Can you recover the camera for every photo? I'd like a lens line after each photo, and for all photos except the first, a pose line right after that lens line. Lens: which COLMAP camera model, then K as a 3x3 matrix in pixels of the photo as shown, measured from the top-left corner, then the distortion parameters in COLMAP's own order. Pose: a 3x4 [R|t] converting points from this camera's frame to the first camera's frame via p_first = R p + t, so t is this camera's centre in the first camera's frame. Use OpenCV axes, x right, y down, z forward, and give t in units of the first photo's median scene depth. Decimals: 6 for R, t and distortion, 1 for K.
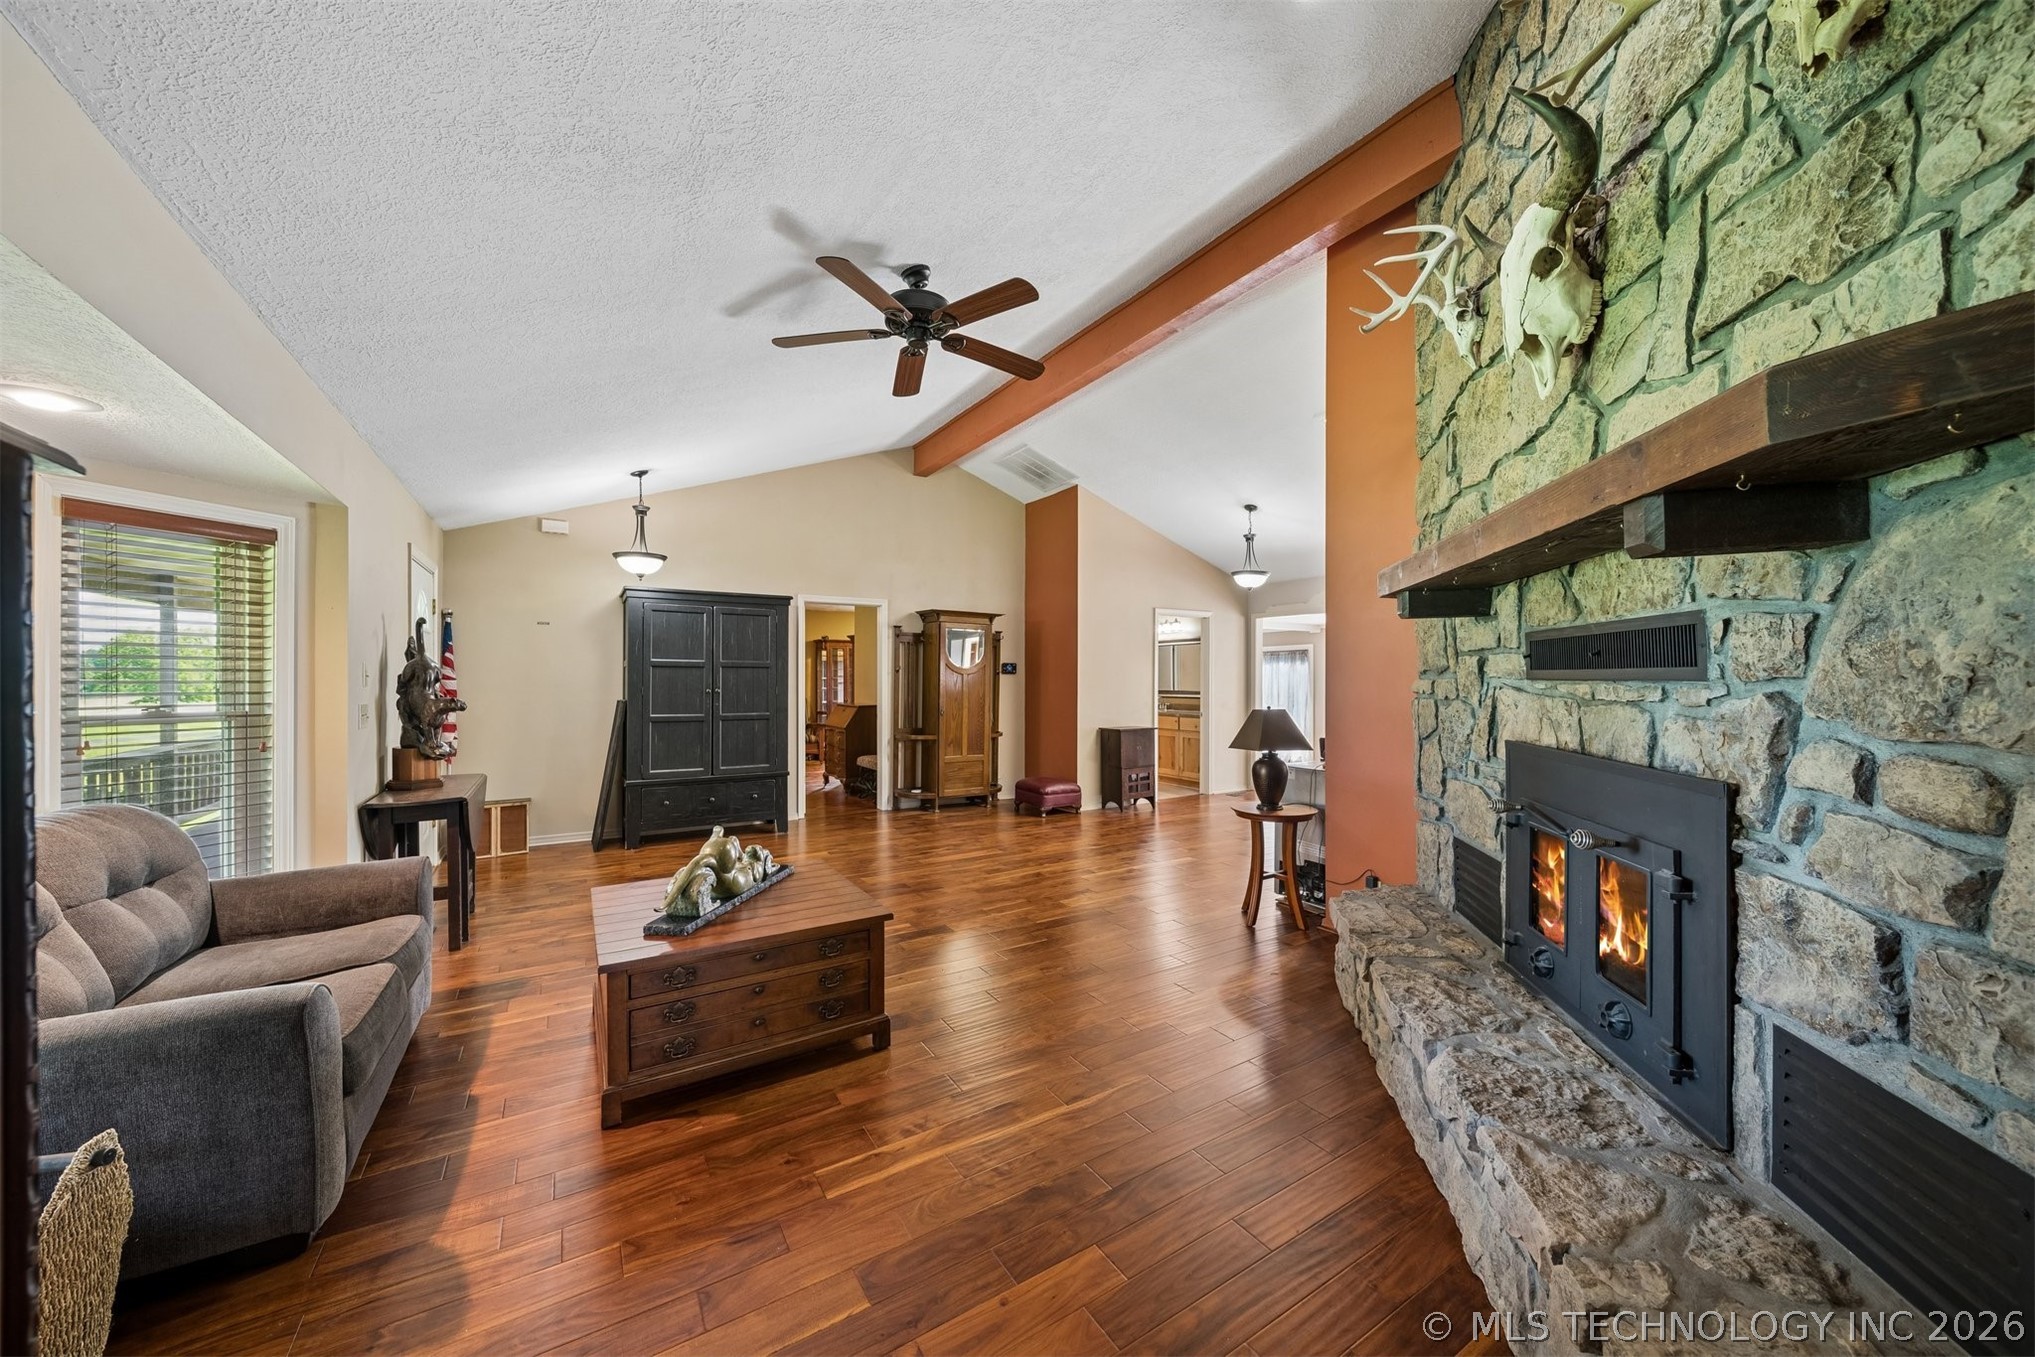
lens RADIAL K [[718.9, 0, 1010.8], [0, 718.9, 679.6], [0, 0, 1]] dist [0.000682, -0.001017]
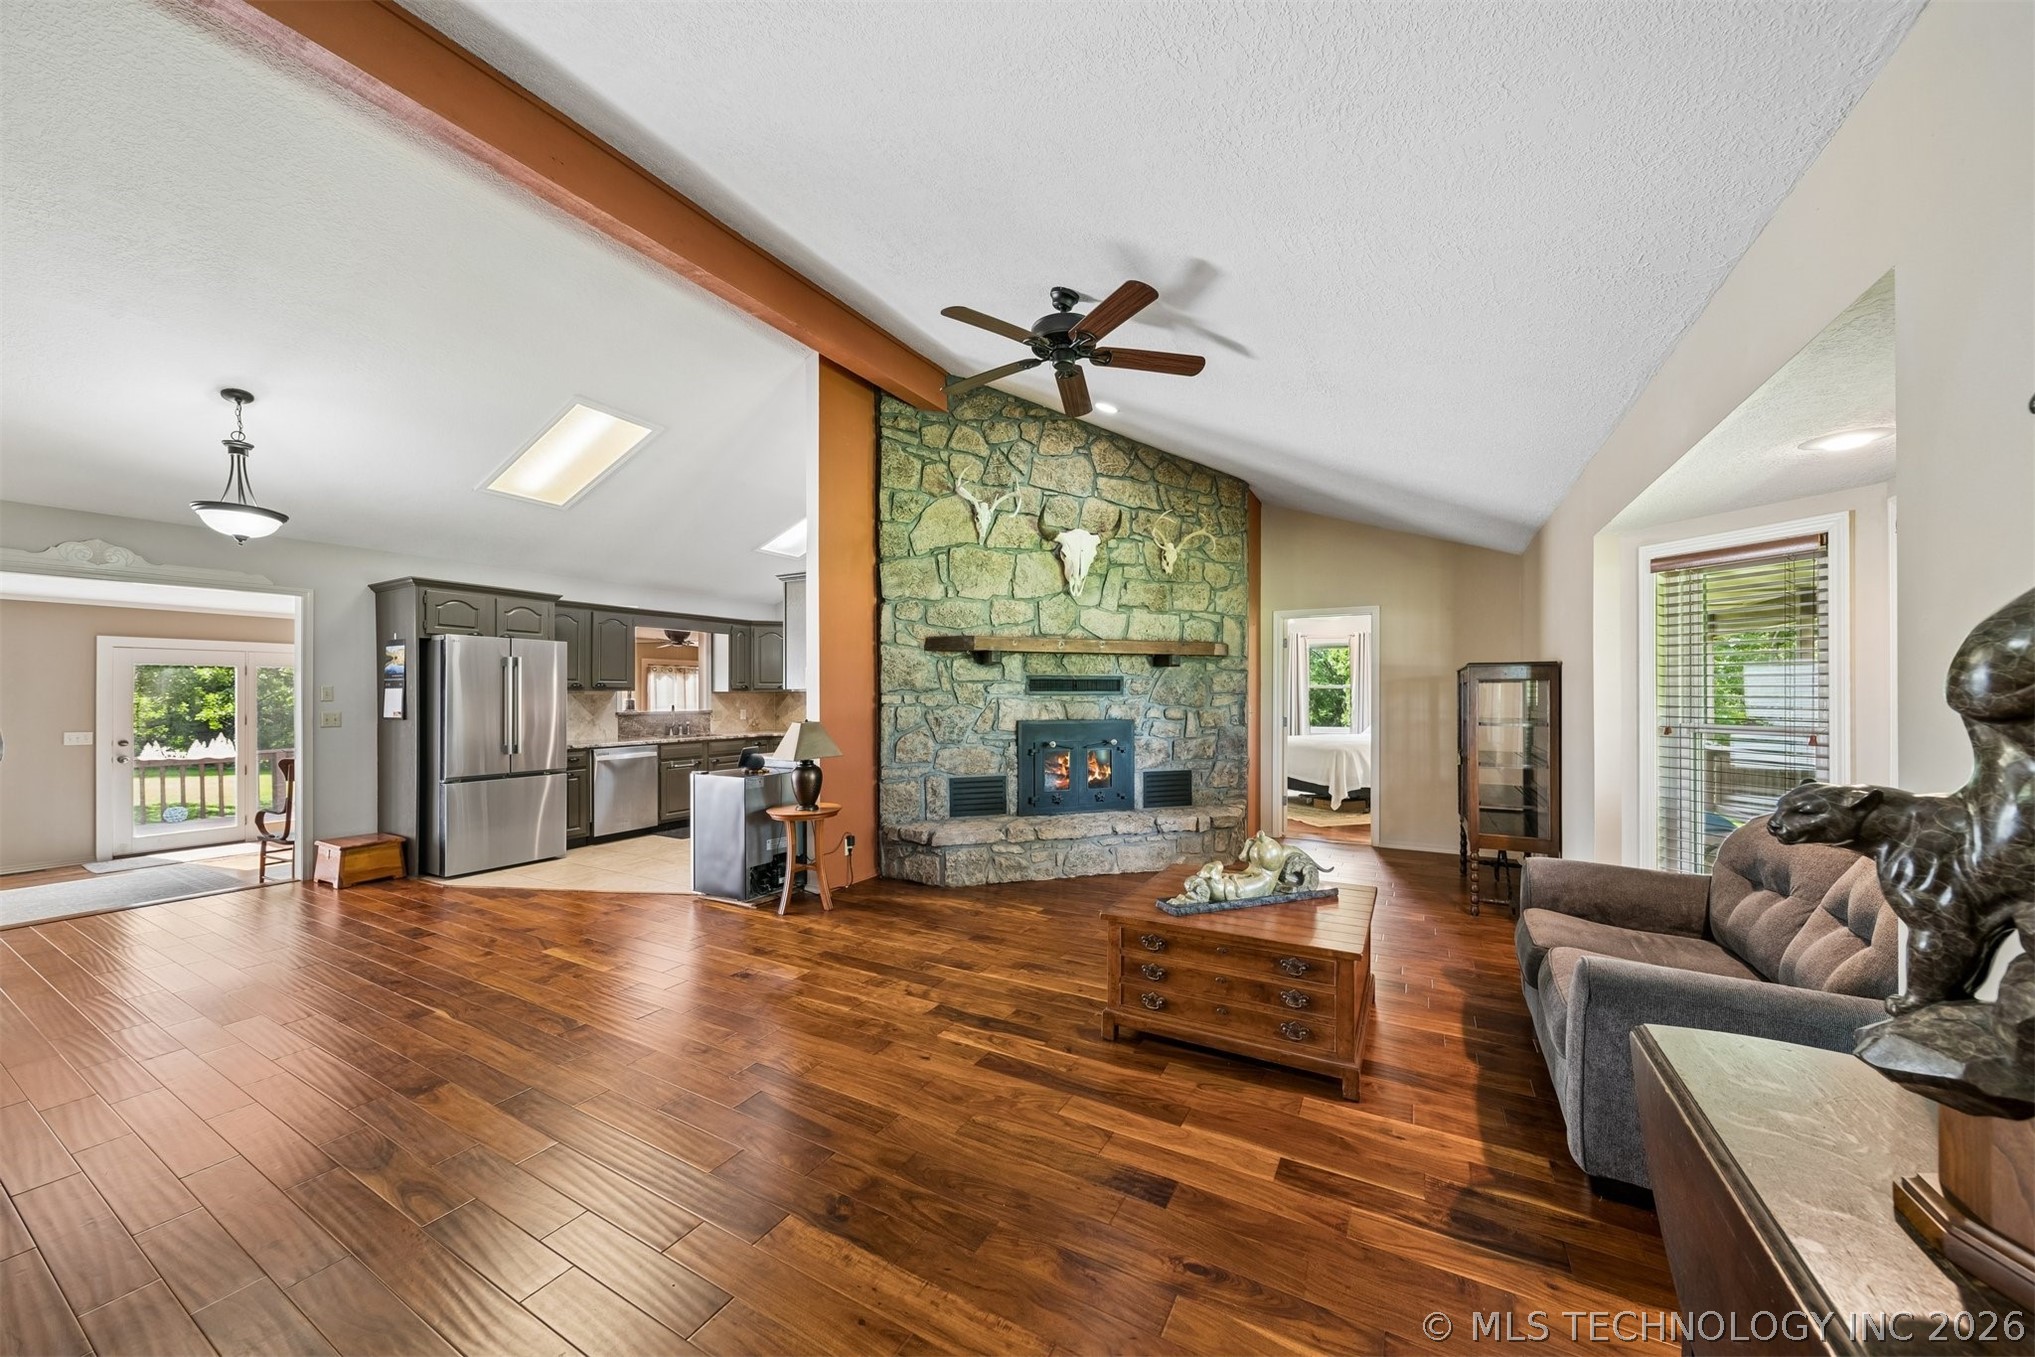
lens RADIAL K [[718.9, 0, 1028.1], [0, 718.9, 694.0], [0, 0, 1]] dist [0.000682, -0.001017]
pose [[-0.495023, 0.000227, 0.868880, -1.713727], [0.002515, 0.999996, 0.001172, -0.006097], [-0.868876, 0.002766, -0.495021, 2.684338]]
